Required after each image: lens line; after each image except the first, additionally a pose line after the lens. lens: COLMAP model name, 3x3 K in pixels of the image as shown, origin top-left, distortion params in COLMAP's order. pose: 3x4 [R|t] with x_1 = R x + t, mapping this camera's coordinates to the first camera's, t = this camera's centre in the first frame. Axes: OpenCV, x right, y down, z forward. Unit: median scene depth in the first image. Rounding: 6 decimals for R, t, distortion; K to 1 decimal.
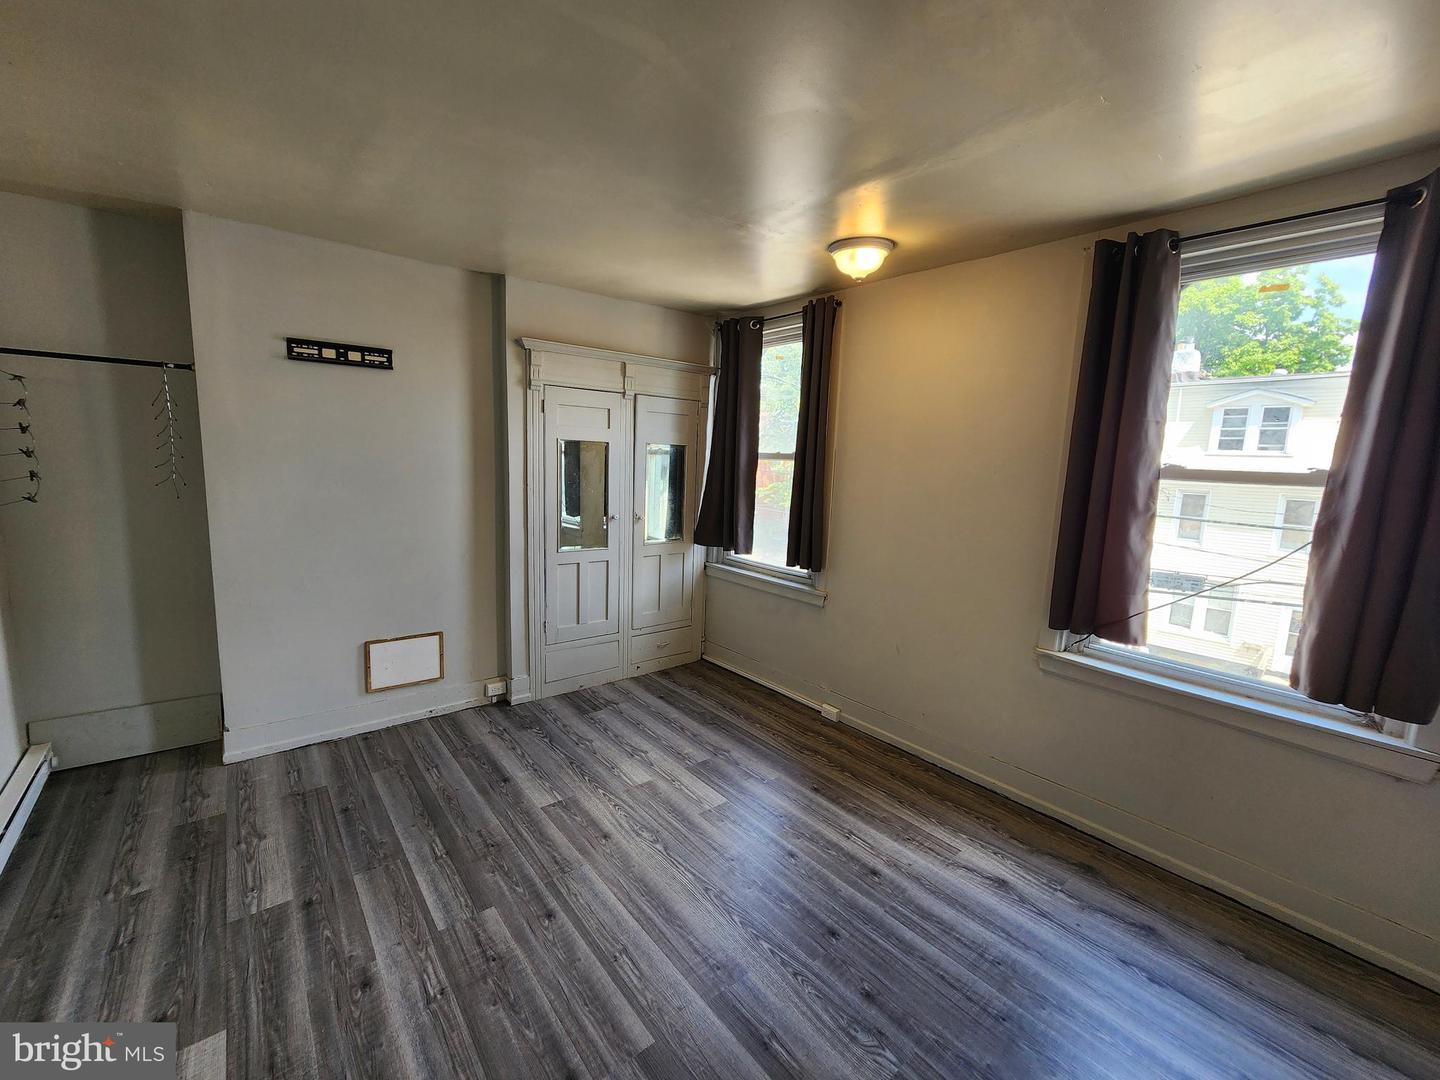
lens RADIAL K [[597.0, 0, 720.0], [0, 597.0, 540.0], [0, 0, 1]] dist [-0.002841, 0.000181]
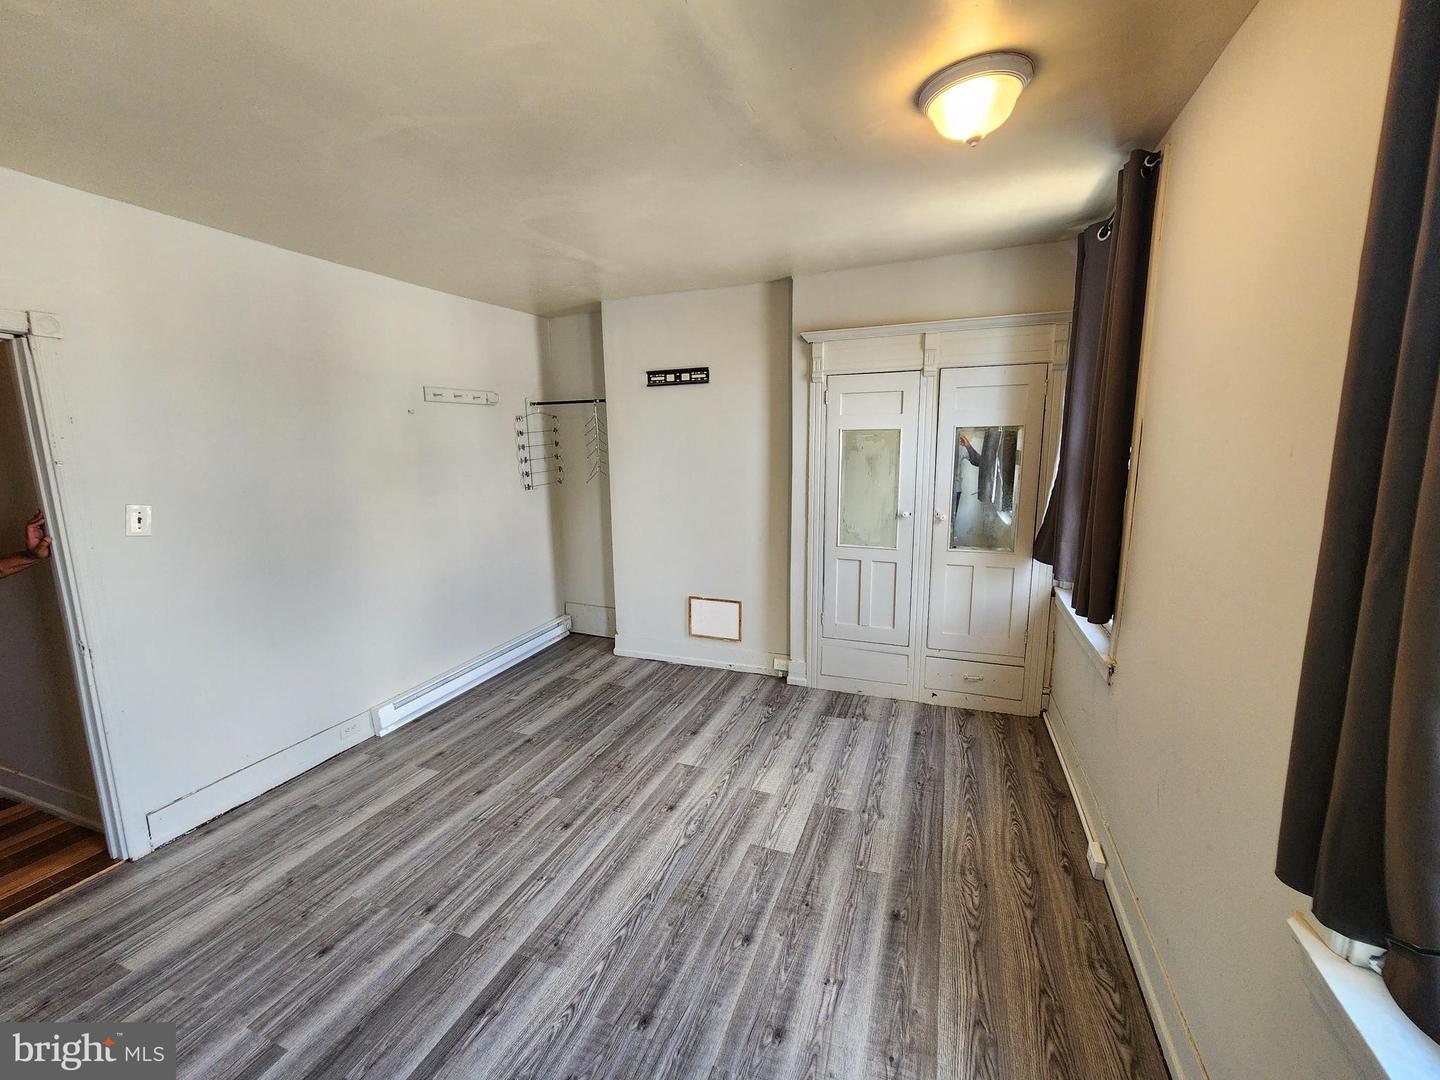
lens RADIAL K [[597.0, 0, 720.0], [0, 597.0, 540.0], [0, 0, 1]] dist [-0.002841, 0.000181]
pose [[0.484564, 0.100272, -0.868990, 0.601045], [-0.088312, 0.993941, 0.065445, -0.045172], [0.870287, 0.045030, 0.490483, 0.442153]]
